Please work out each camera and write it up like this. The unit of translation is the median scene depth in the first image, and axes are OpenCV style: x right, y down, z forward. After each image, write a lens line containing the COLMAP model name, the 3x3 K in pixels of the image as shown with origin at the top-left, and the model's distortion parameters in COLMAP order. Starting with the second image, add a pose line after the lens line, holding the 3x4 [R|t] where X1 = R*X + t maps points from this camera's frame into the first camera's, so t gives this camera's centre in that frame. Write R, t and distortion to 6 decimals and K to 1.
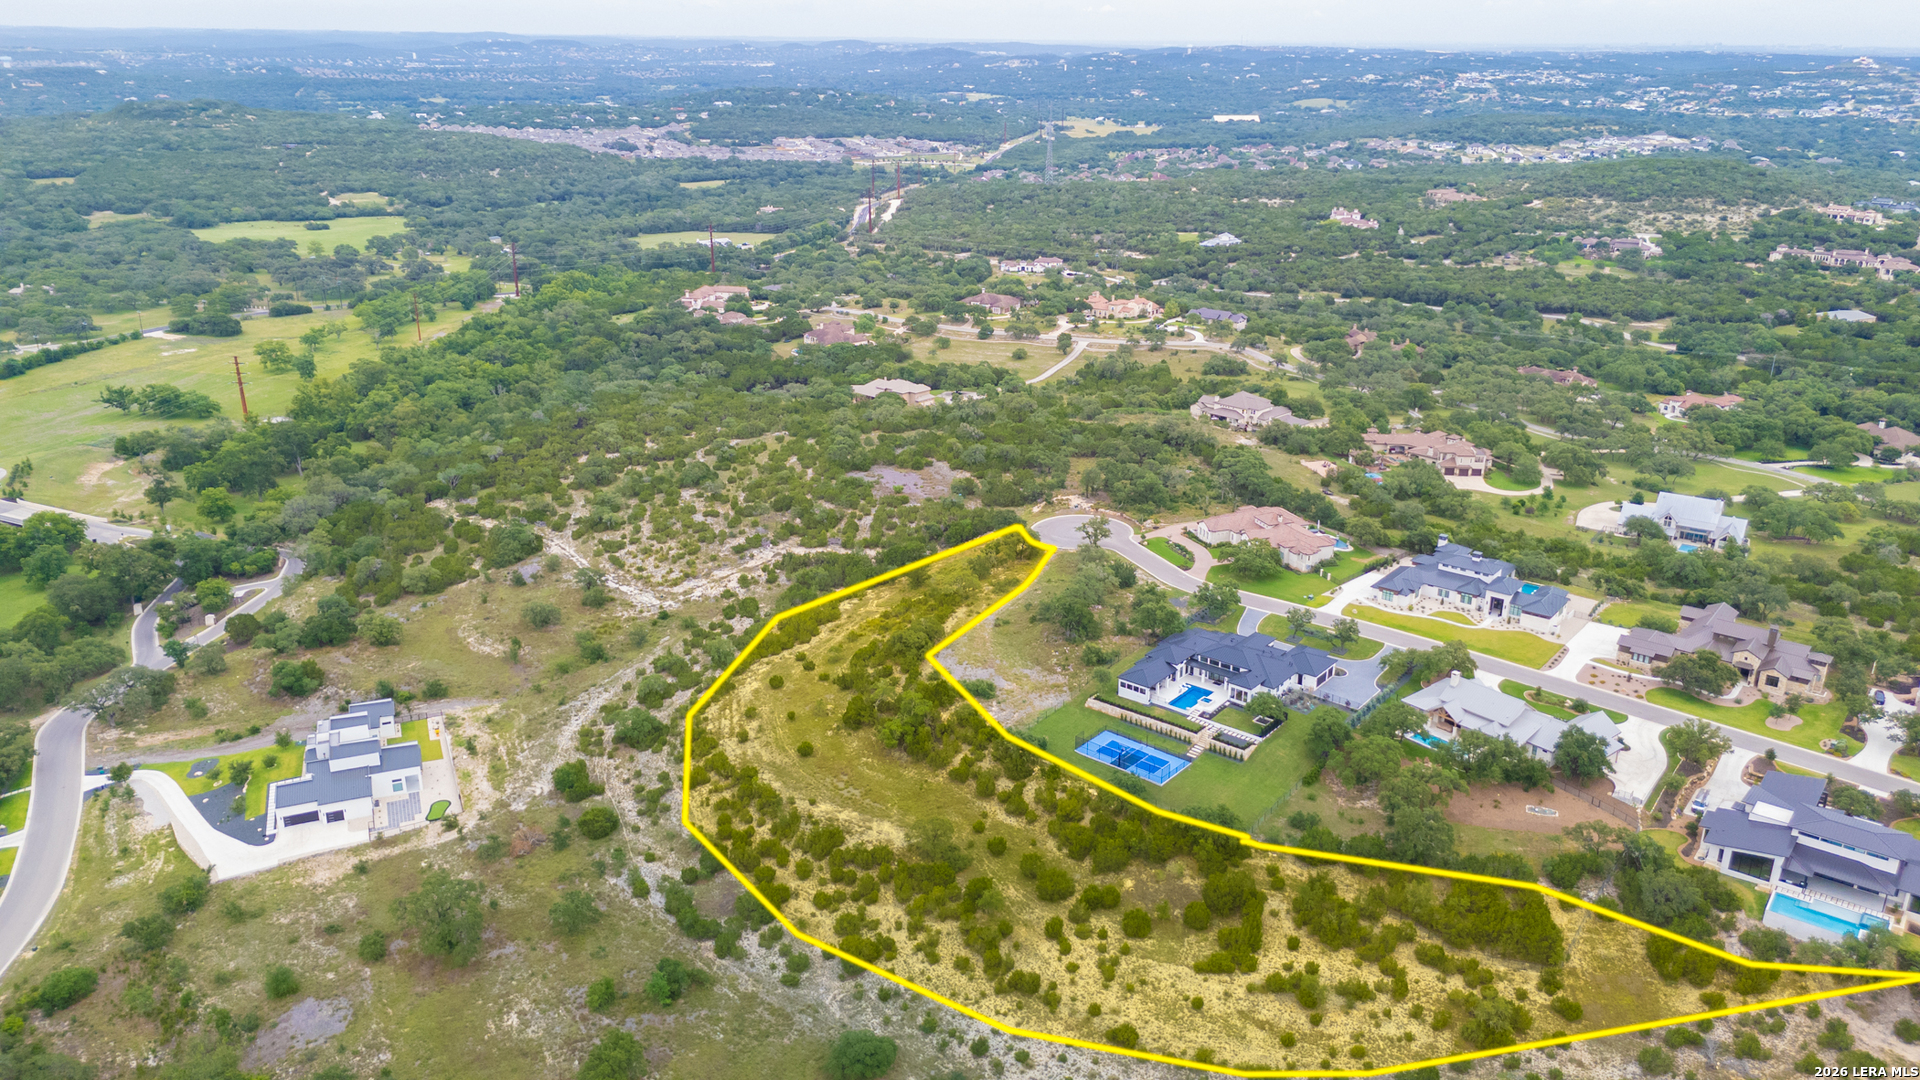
lens RADIAL K [[1400.0, 0, 969.2], [0, 1400.0, 547.7], [0, 0, 1]] dist [0.057569, -0.051202]
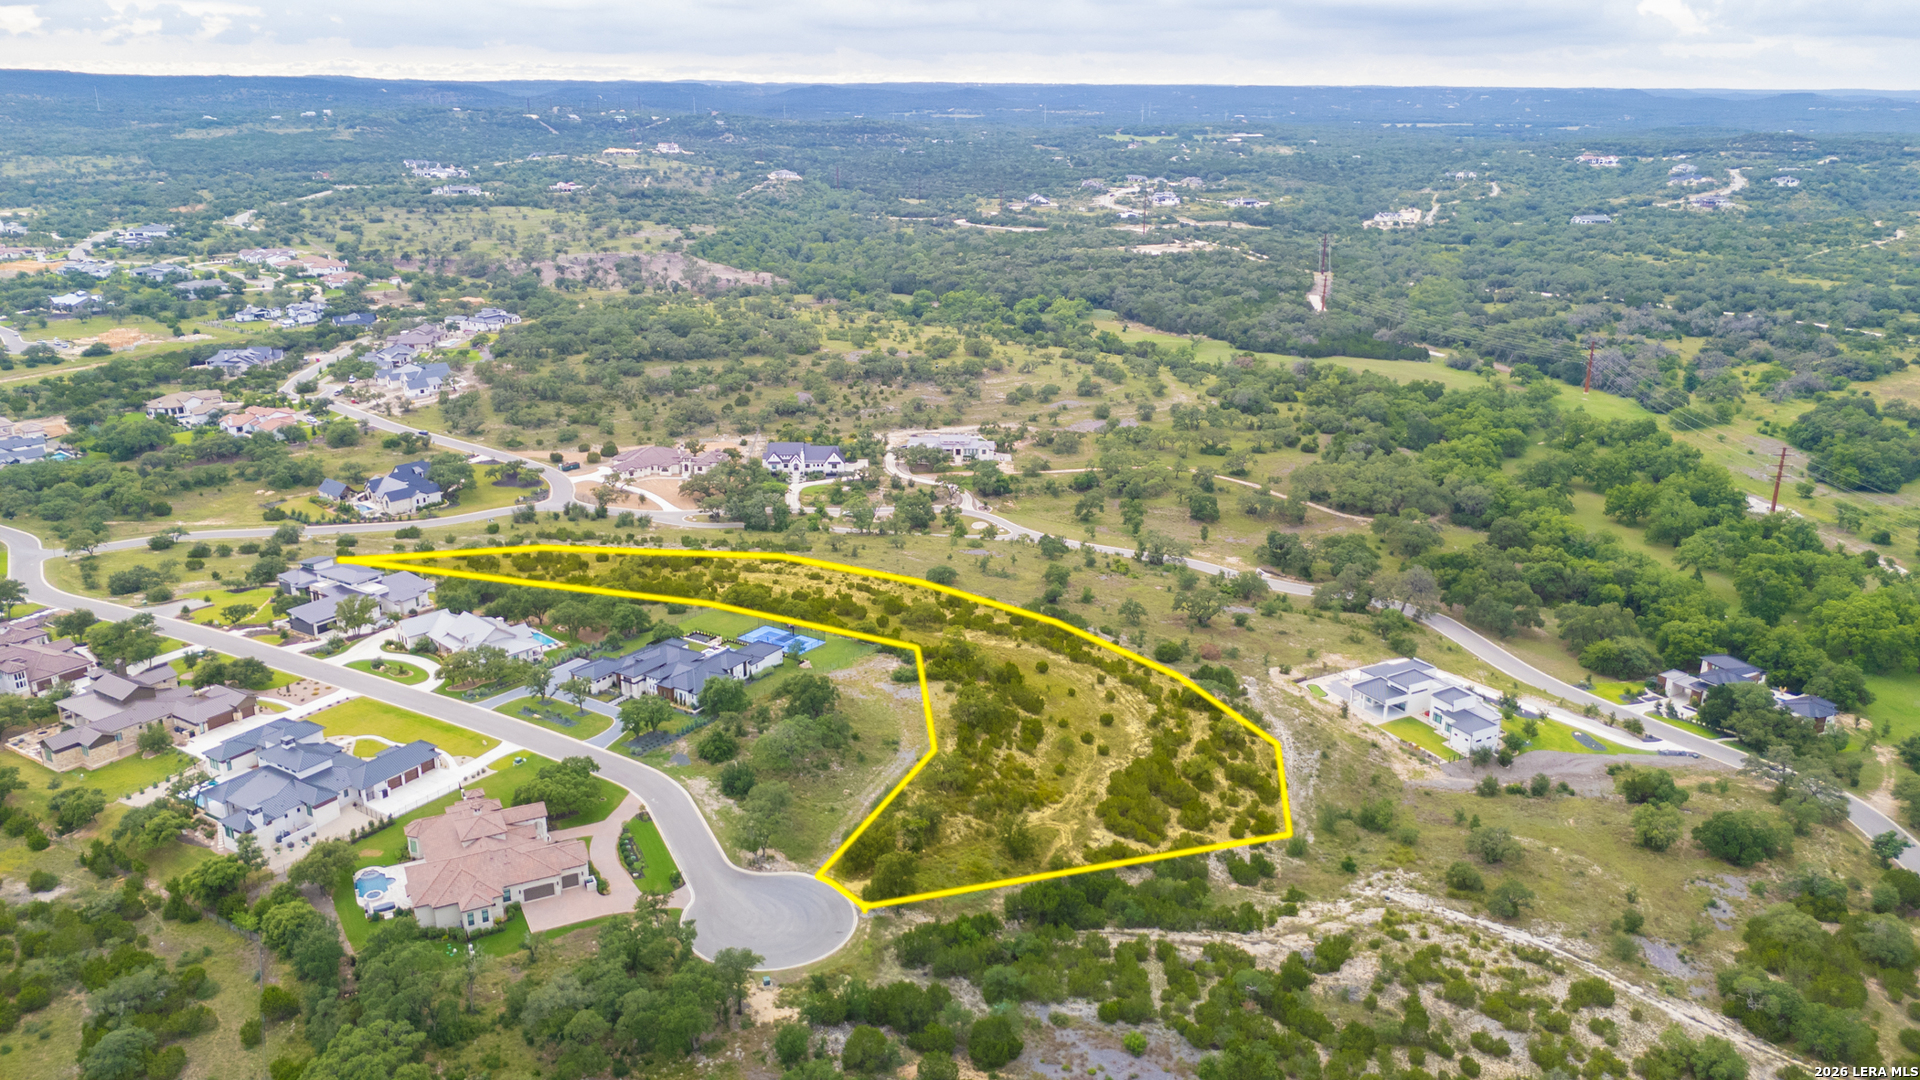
lens RADIAL K [[1400.0, 0, 973.5], [0, 1400.0, 537.2], [0, 0, 1]] dist [0.057569, -0.051202]
pose [[-0.993476, 0.024485, -0.111378, 0.095217], [-0.049911, 0.784809, 0.617725, -0.853577], [0.102536, 0.619254, -0.778467, 2.279174]]
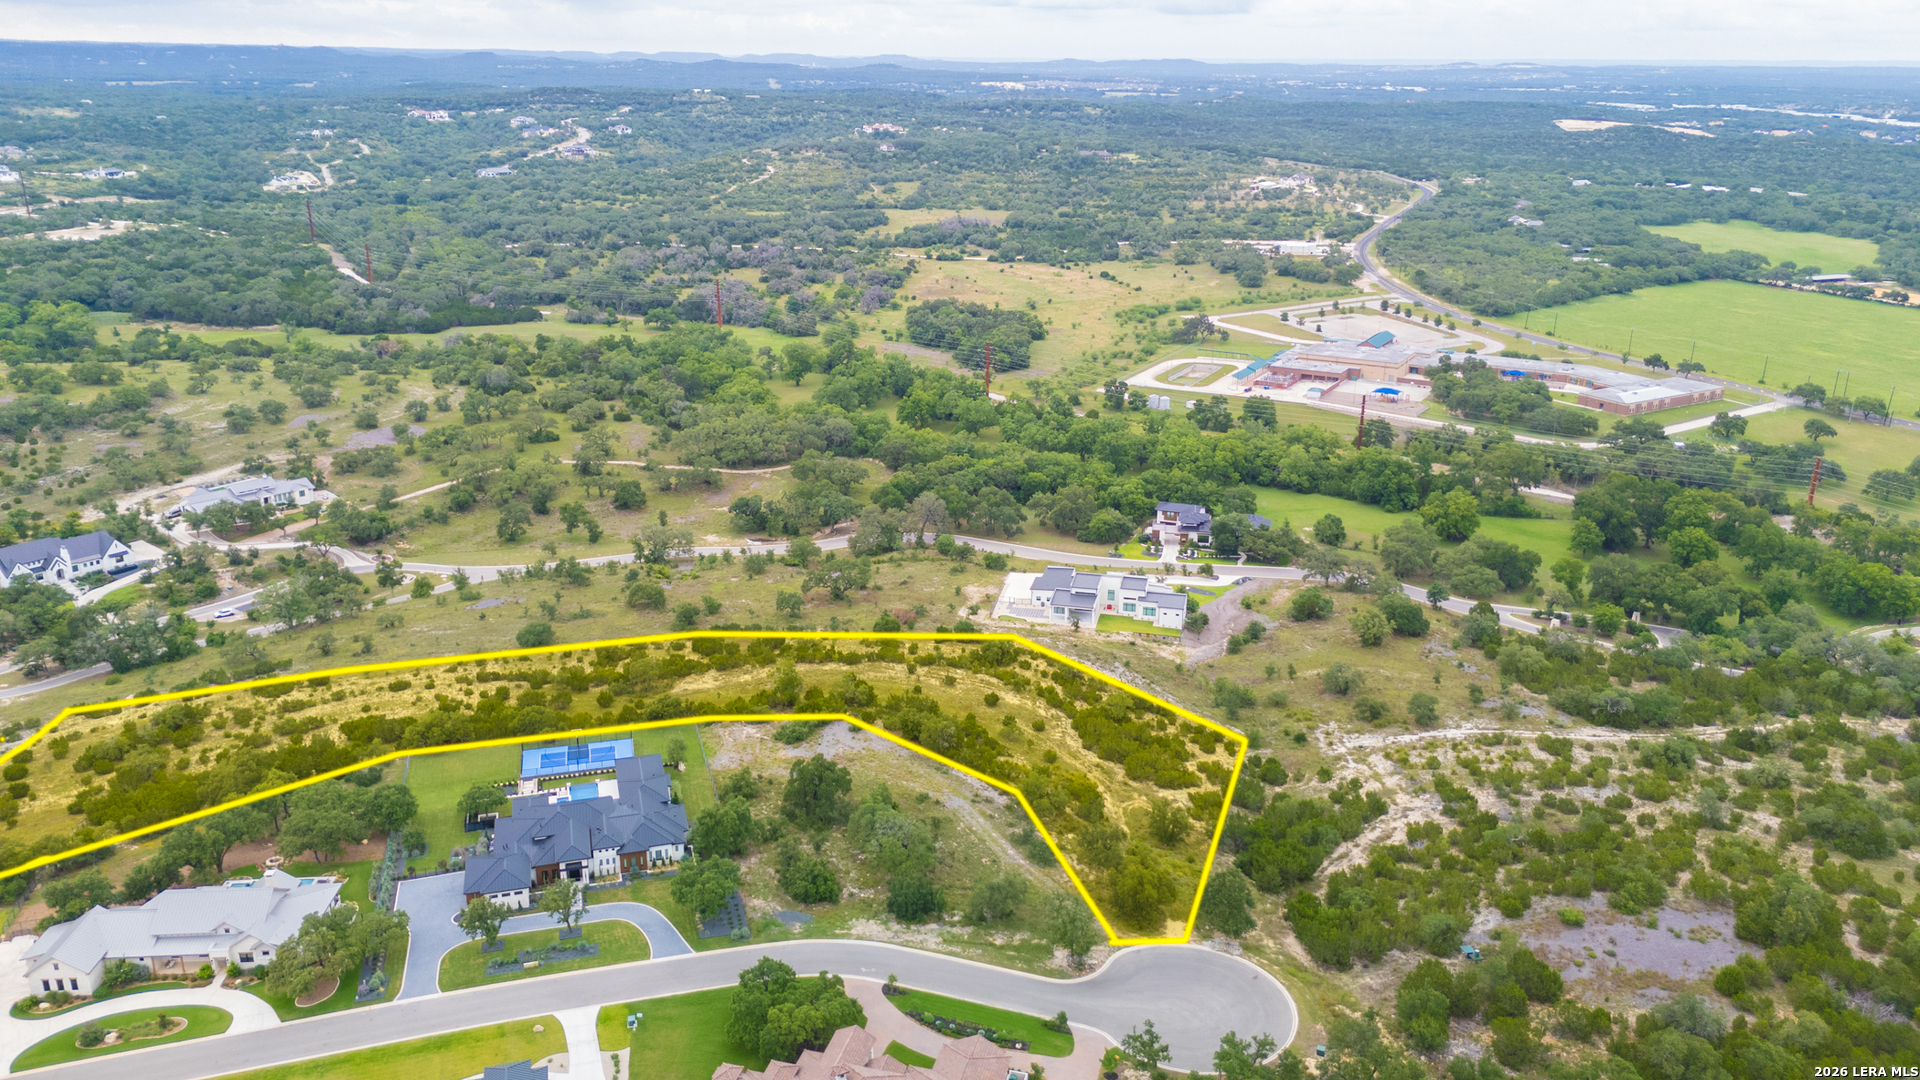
lens RADIAL K [[1400.0, 0, 960.3], [0, 1400.0, 535.5], [0, 0, 1]] dist [0.057569, -0.051202]
pose [[-0.575982, 0.255482, -0.776514, 0.784957], [-0.297631, 0.819168, 0.490285, -0.612039], [0.761354, 0.513510, -0.395787, 1.740981]]
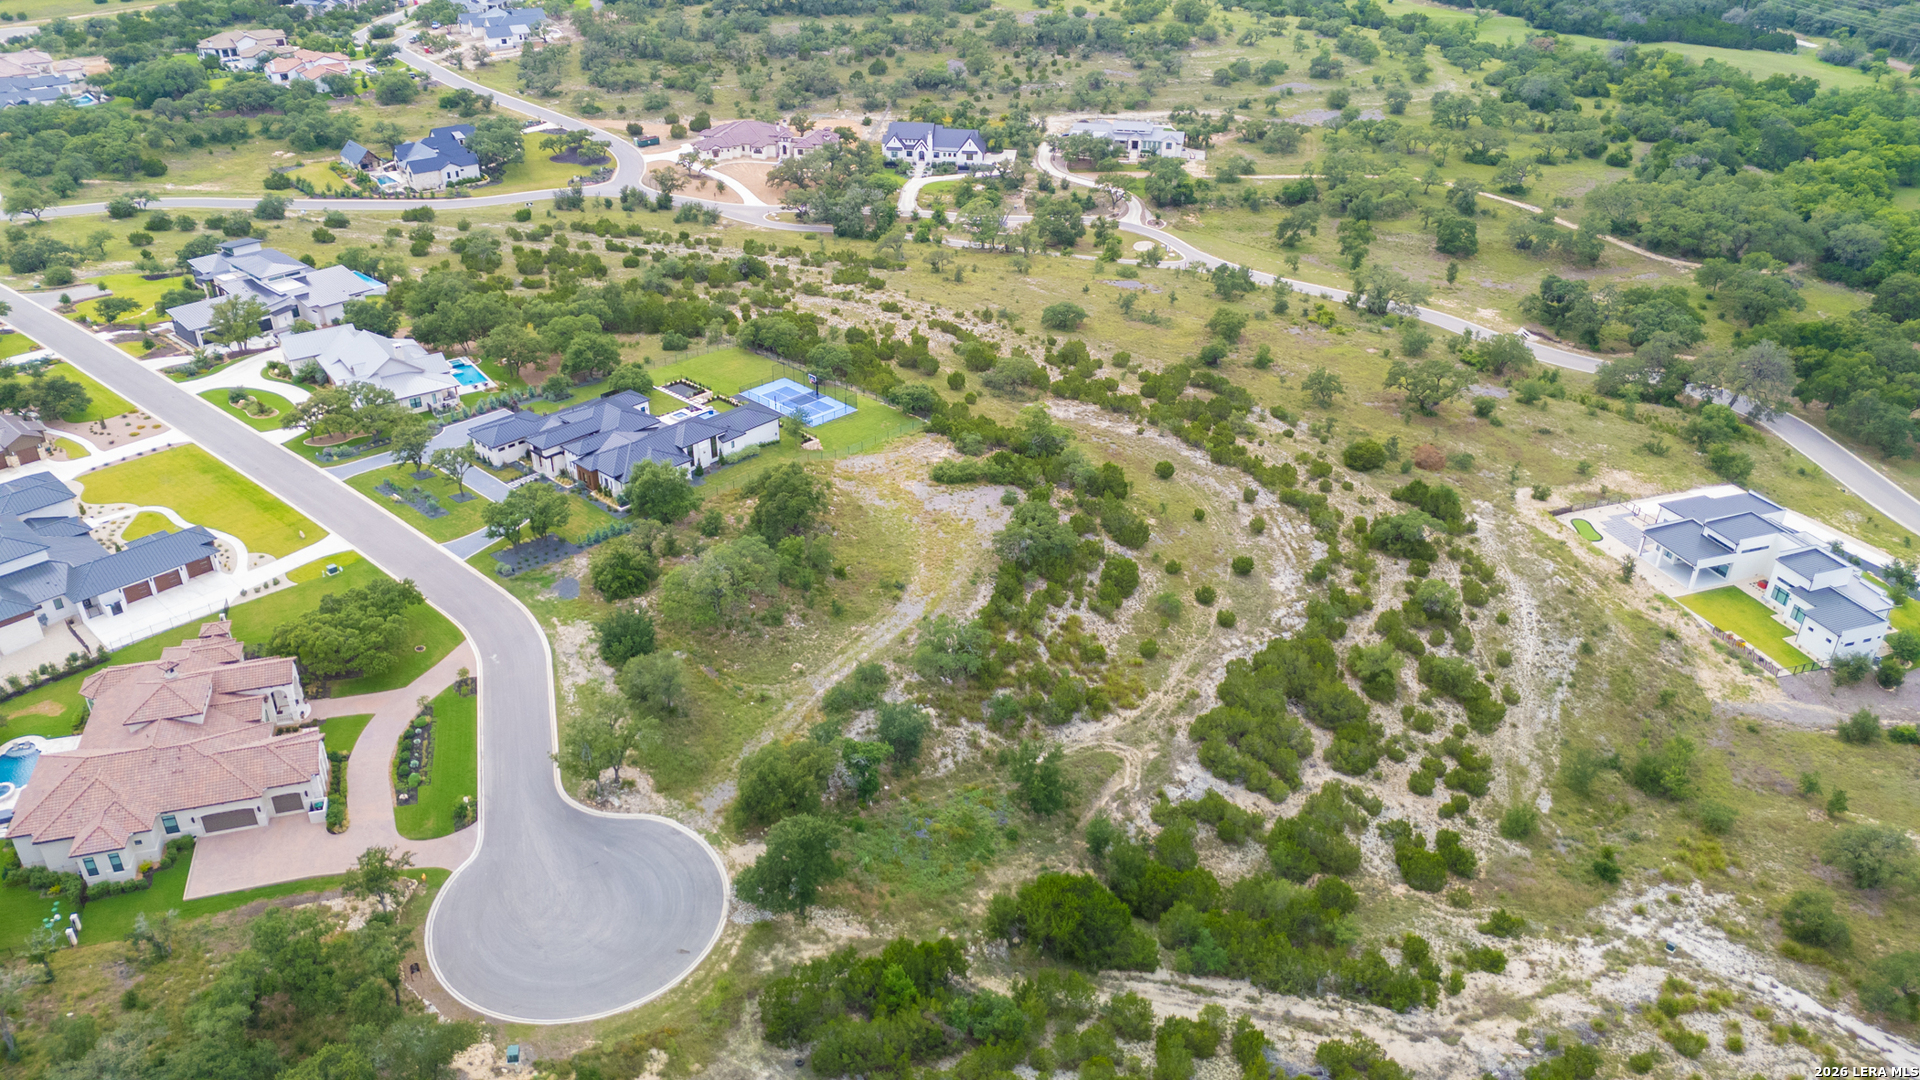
lens RADIAL K [[1400.0, 0, 975.2], [0, 1400.0, 556.5], [0, 0, 1]] dist [0.057569, -0.051202]
pose [[-0.998000, -0.041534, 0.047646, -0.054198], [0.010746, 0.631343, 0.775429, -0.574612], [-0.062288, 0.774391, -0.629634, 1.906959]]
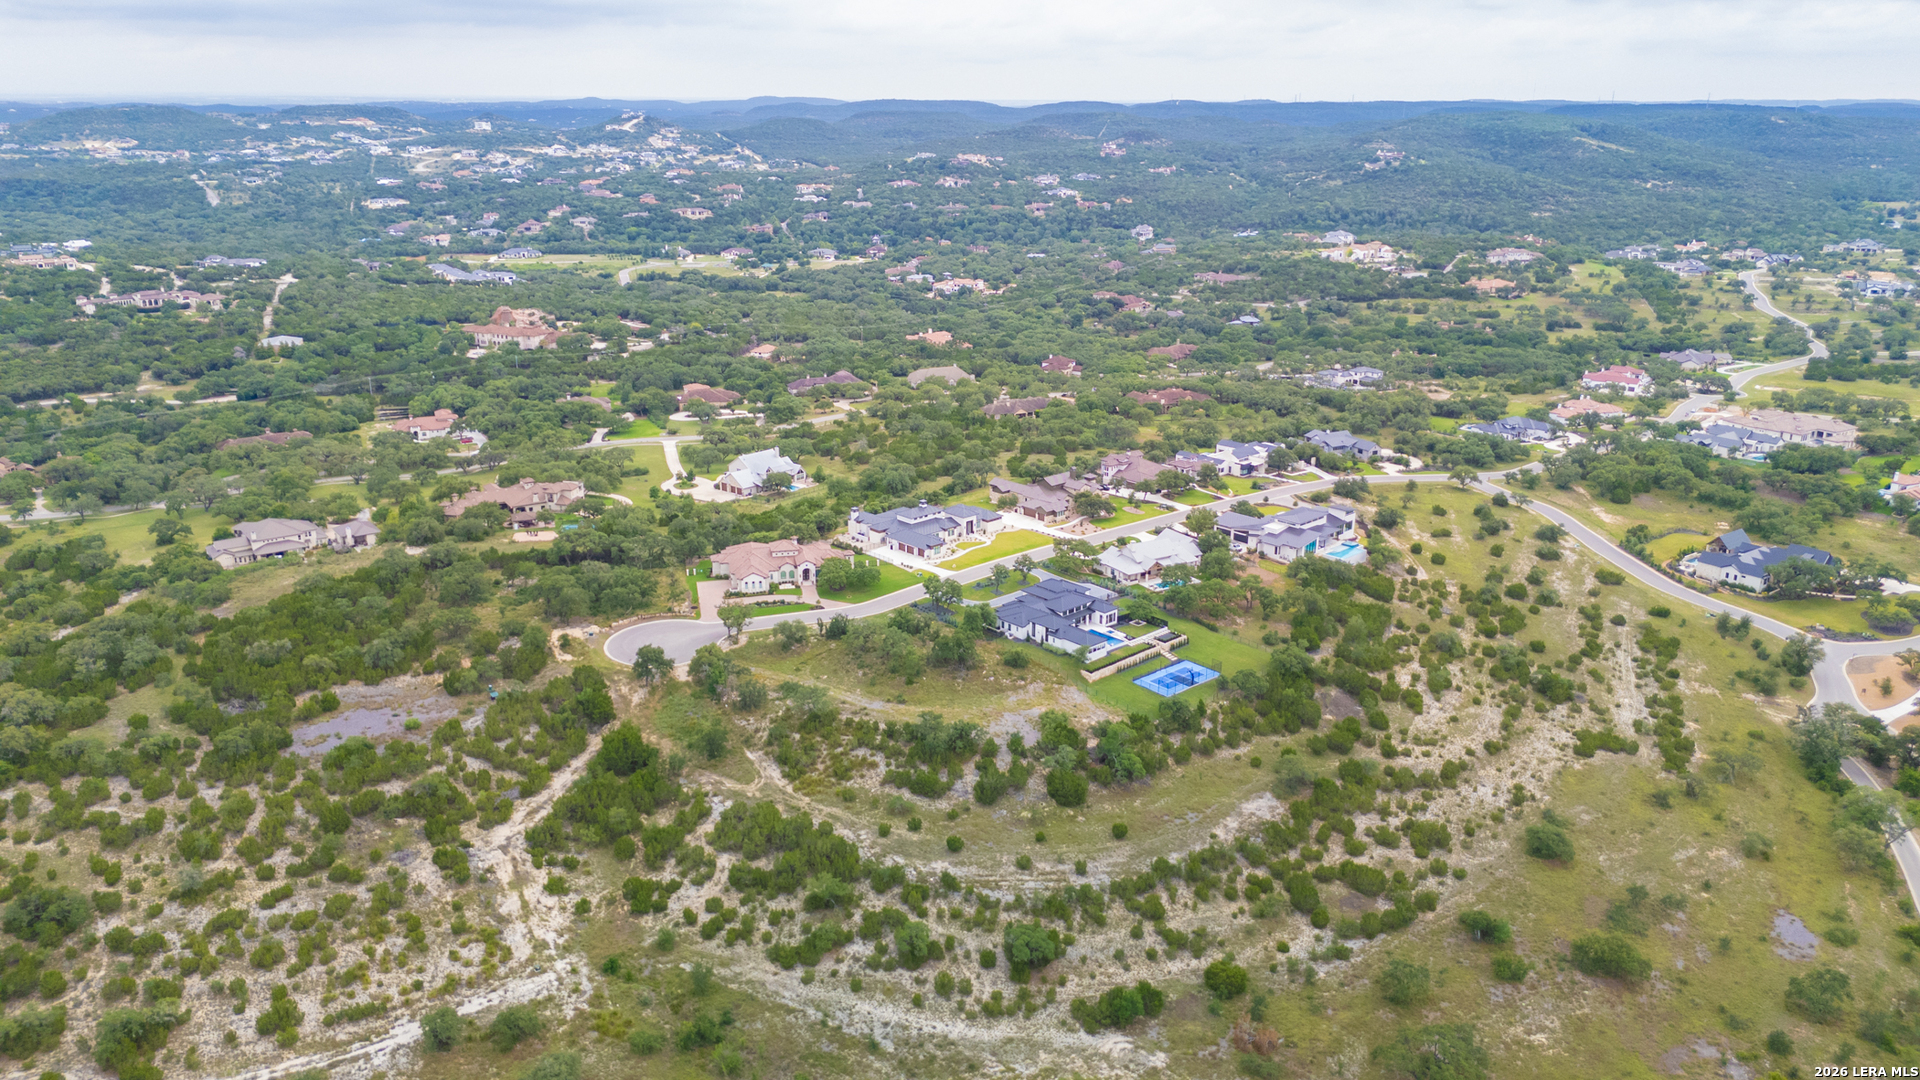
lens RADIAL K [[1400.0, 0, 945.9], [0, 1400.0, 548.1], [0, 0, 1]] dist [0.057569, -0.051202]
pose [[0.141924, -0.312710, 0.939186, -1.186150], [0.340204, 0.906404, 0.250385, -0.380972], [-0.929580, 0.283979, 0.235026, 1.003084]]
